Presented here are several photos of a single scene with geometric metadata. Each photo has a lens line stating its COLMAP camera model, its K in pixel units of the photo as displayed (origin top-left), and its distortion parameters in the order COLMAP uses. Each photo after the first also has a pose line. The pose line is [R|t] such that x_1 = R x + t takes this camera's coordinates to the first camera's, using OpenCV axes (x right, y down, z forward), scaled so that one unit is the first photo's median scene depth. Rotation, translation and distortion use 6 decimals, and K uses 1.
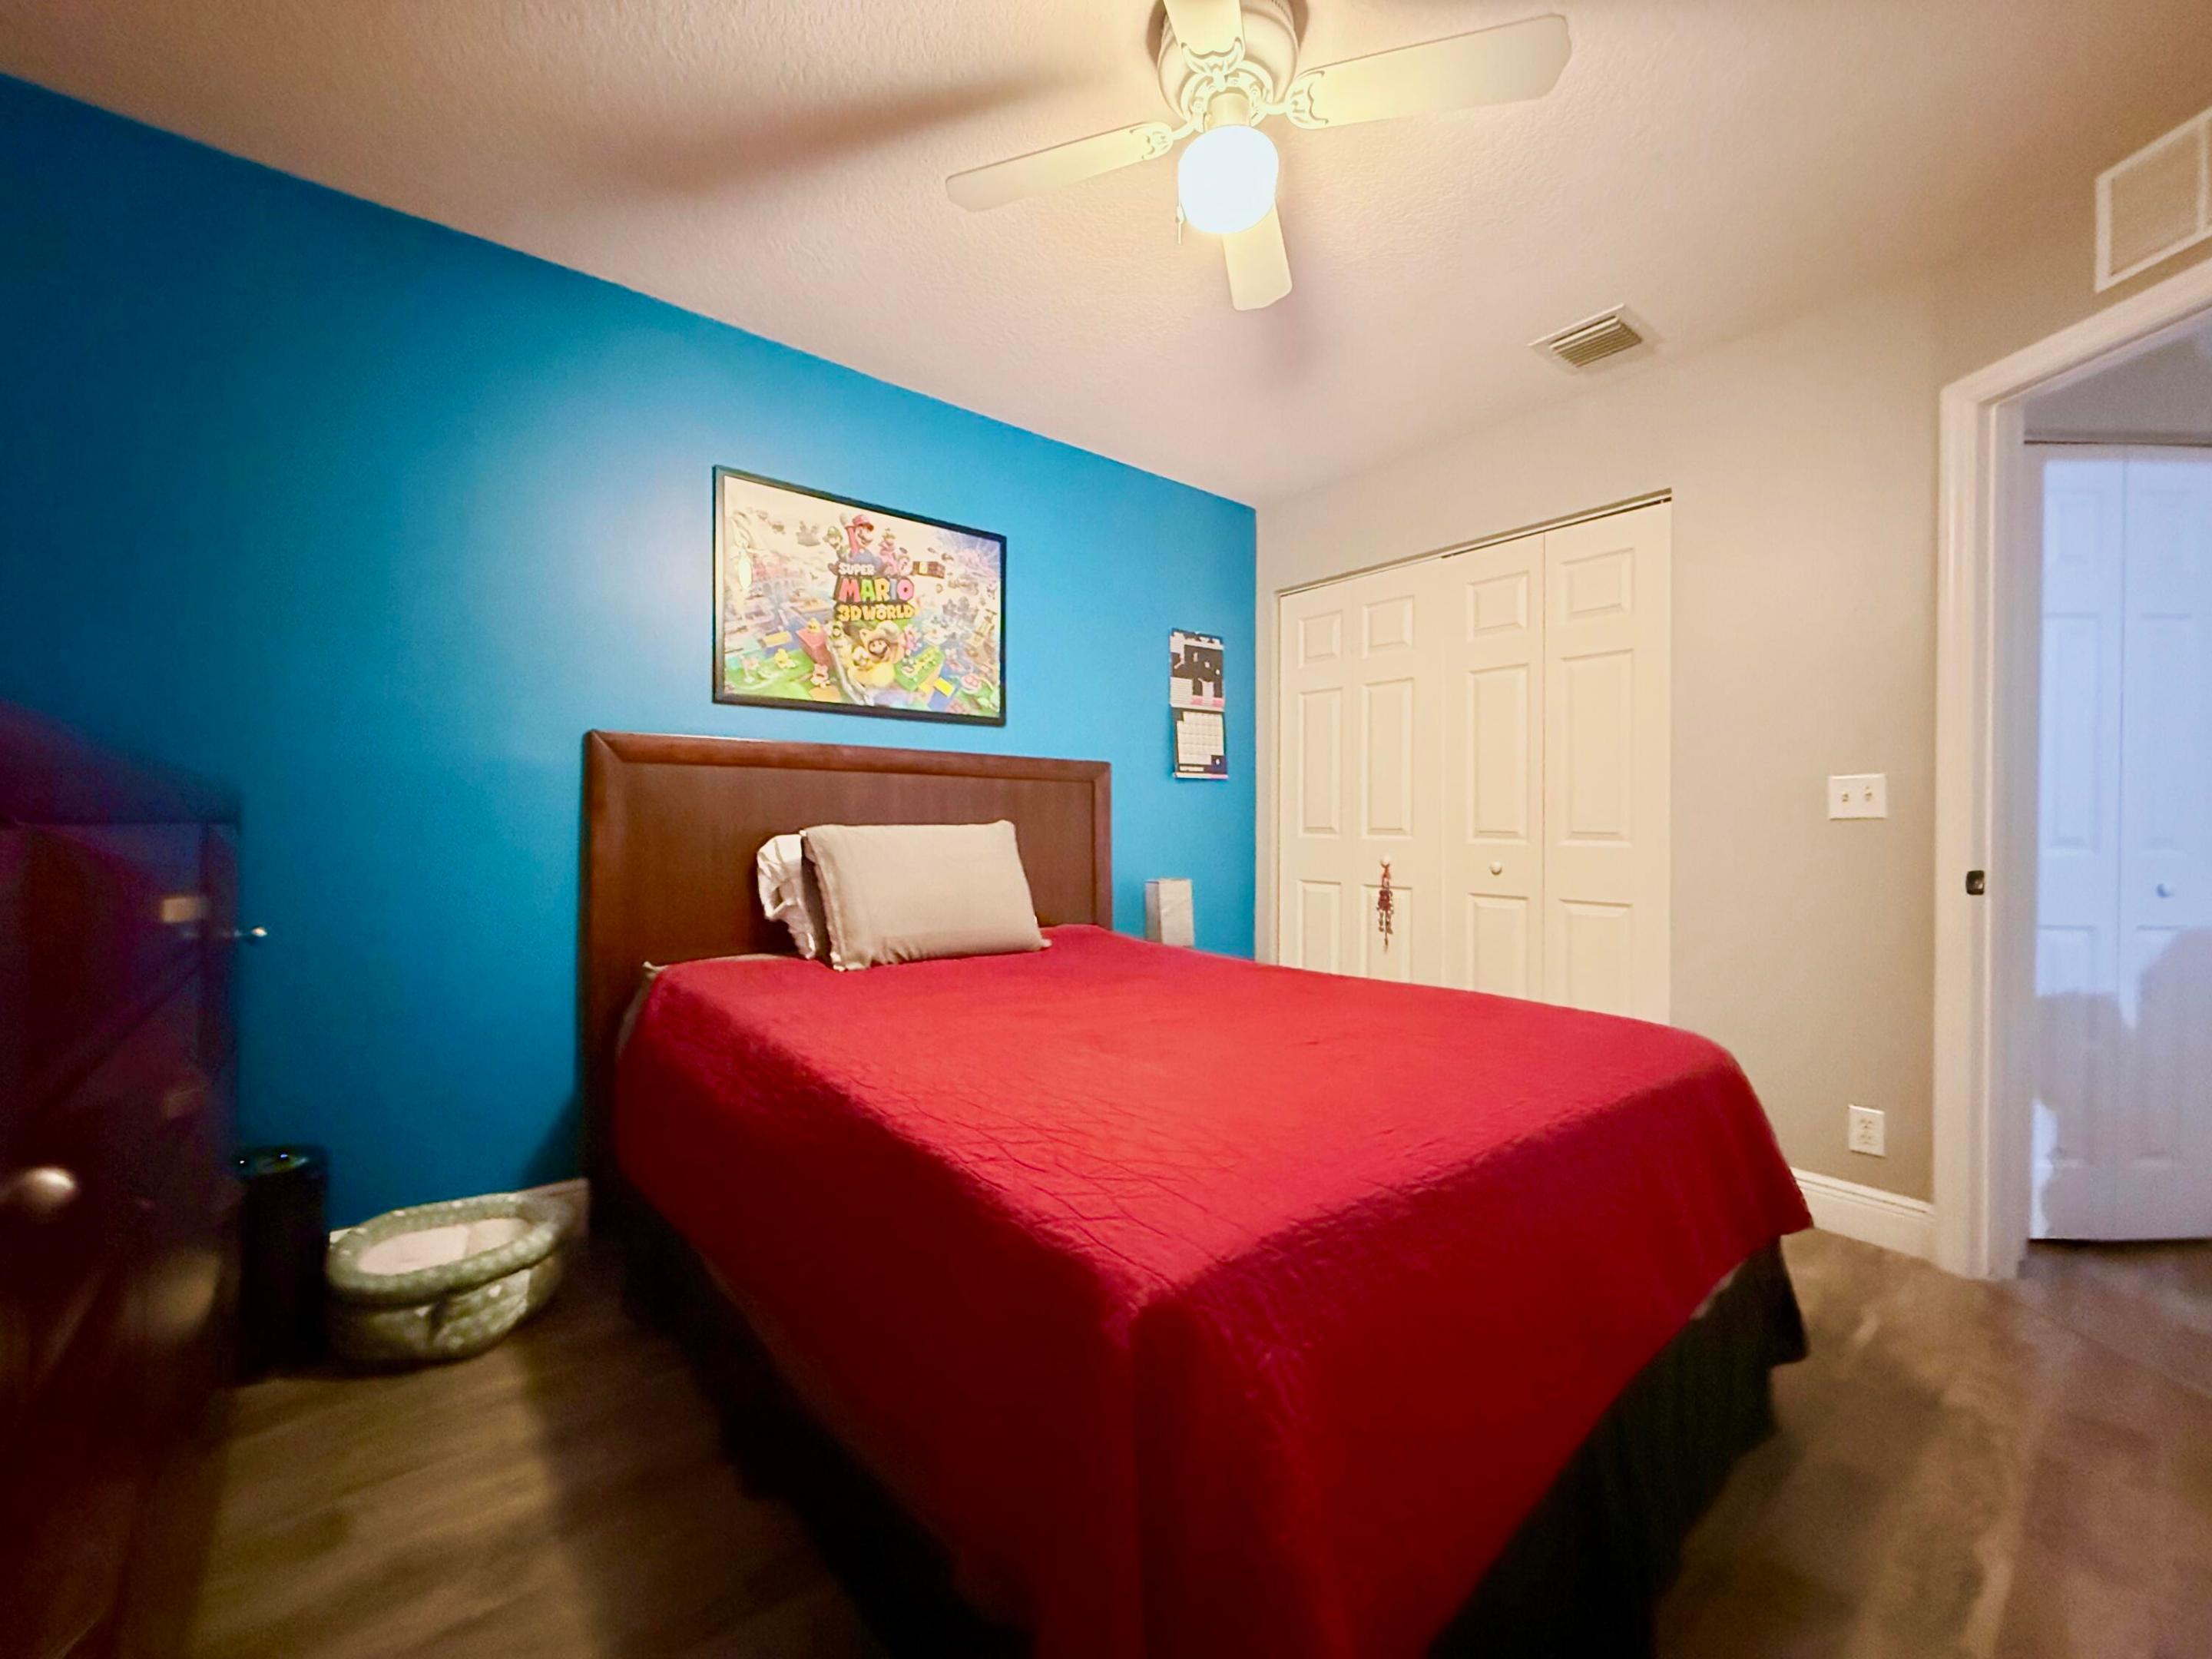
lens RADIAL K [[883.3, 0, 1106.0], [0, 883.3, 829.5], [0, 0, 1]] dist [0.000663, 0.000918]
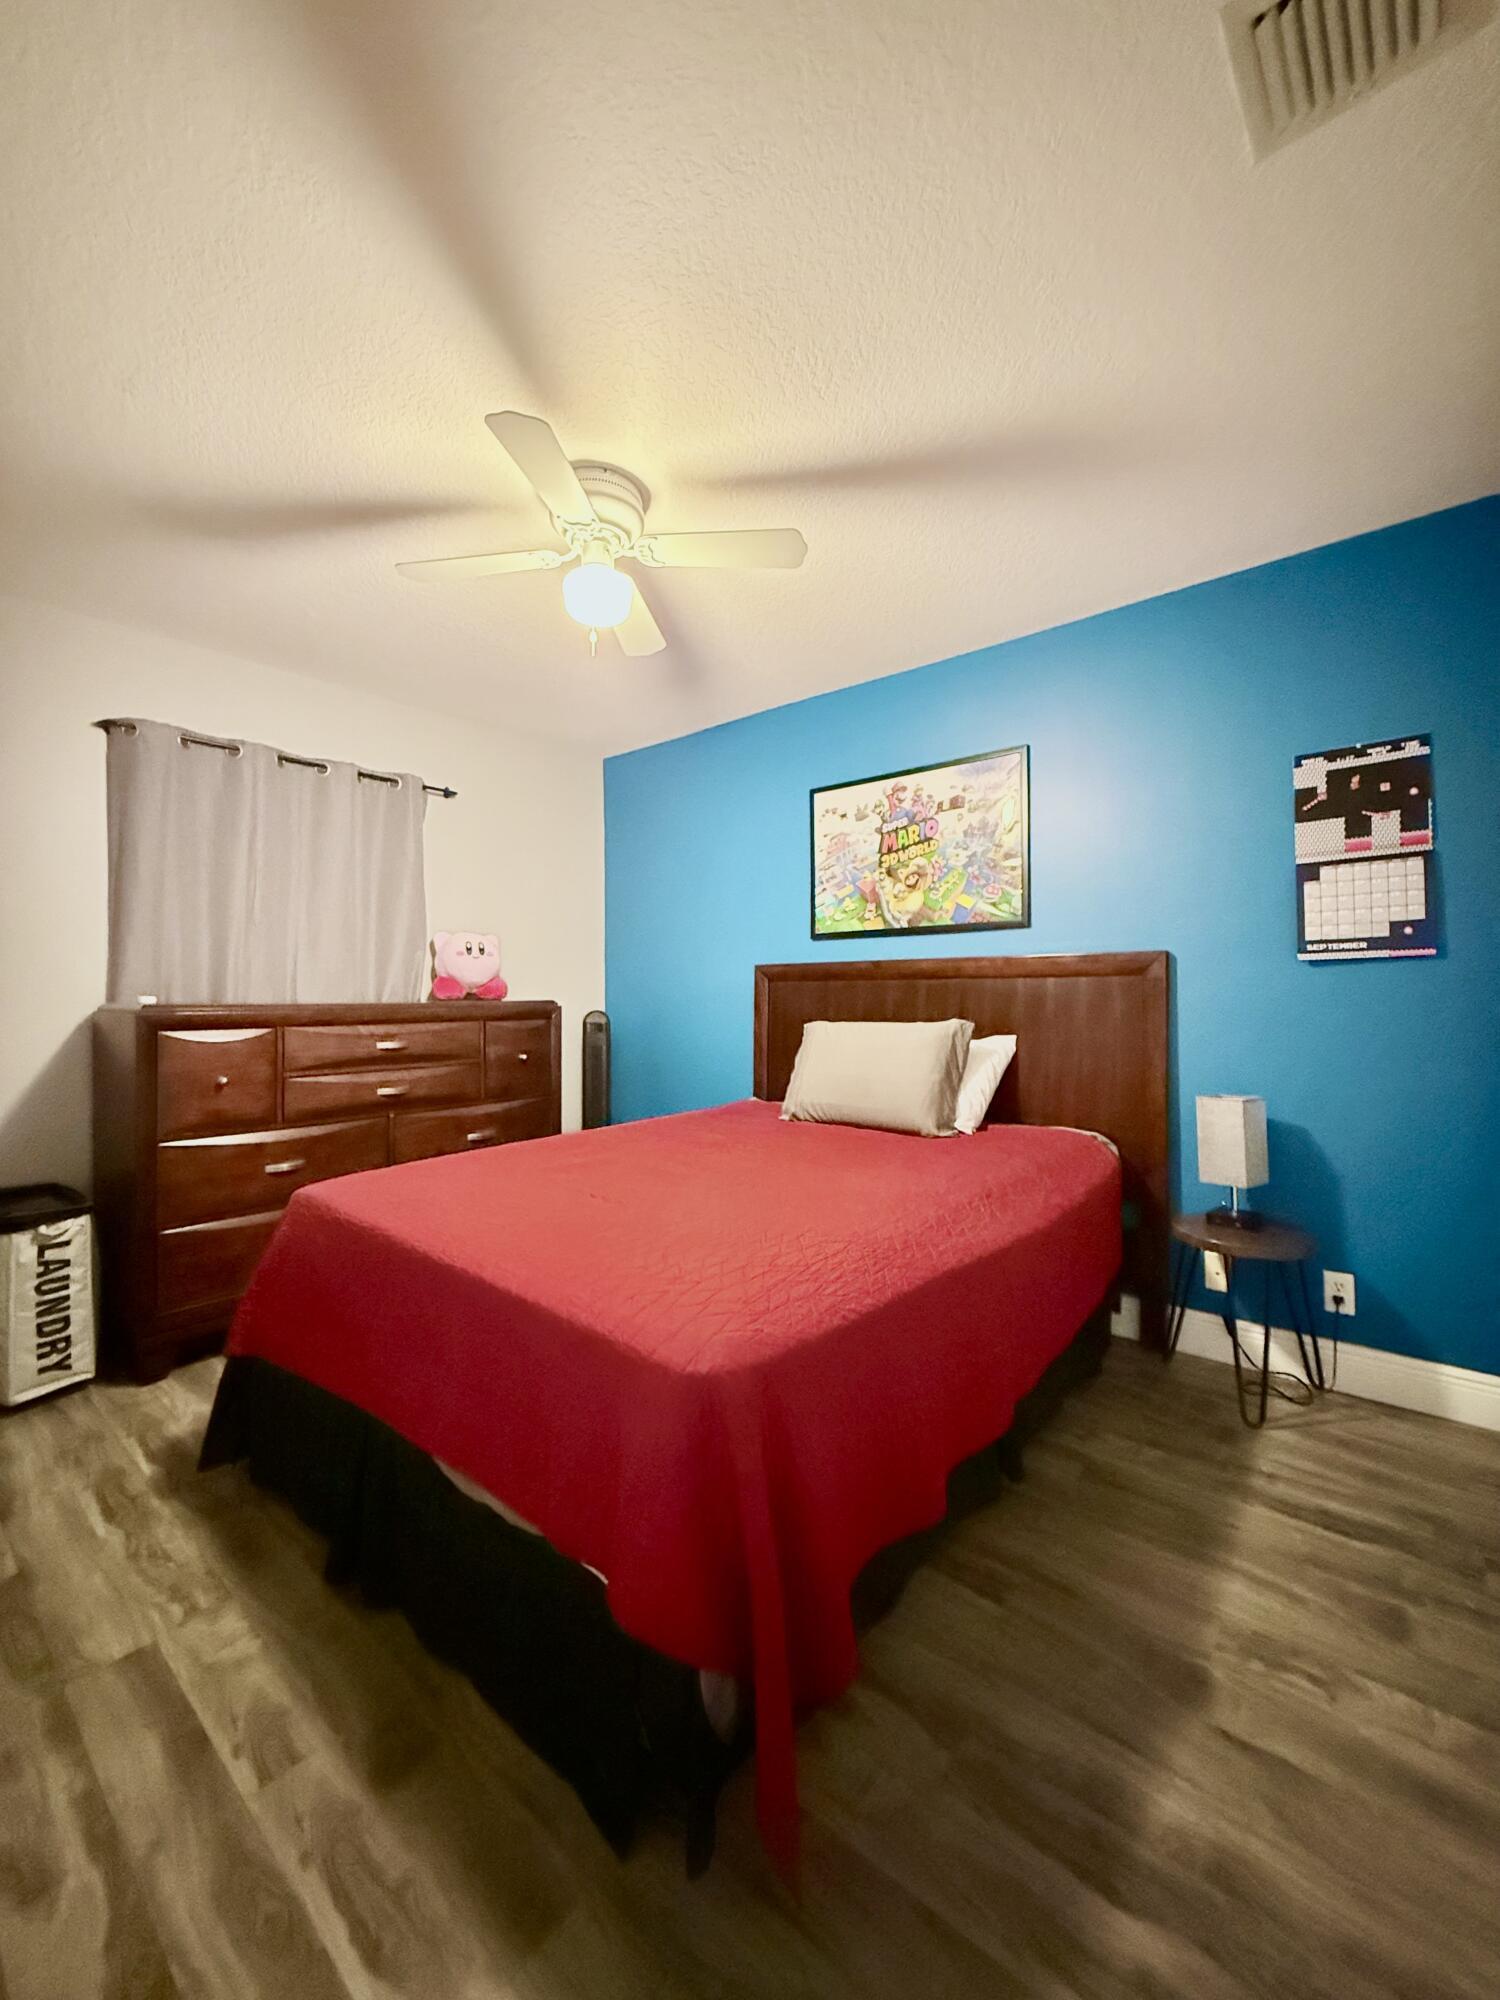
lens RADIAL K [[798.6, 0, 750.0], [0, 798.6, 1000.0], [0, 0, 1]] dist [0.000663, 0.000918]
pose [[0.186337, -0.000403, -0.982486, 0.821103], [-0.000467, 1.000000, -0.000499, -0.033211], [0.982486, 0.000552, 0.186337, 0.553678]]
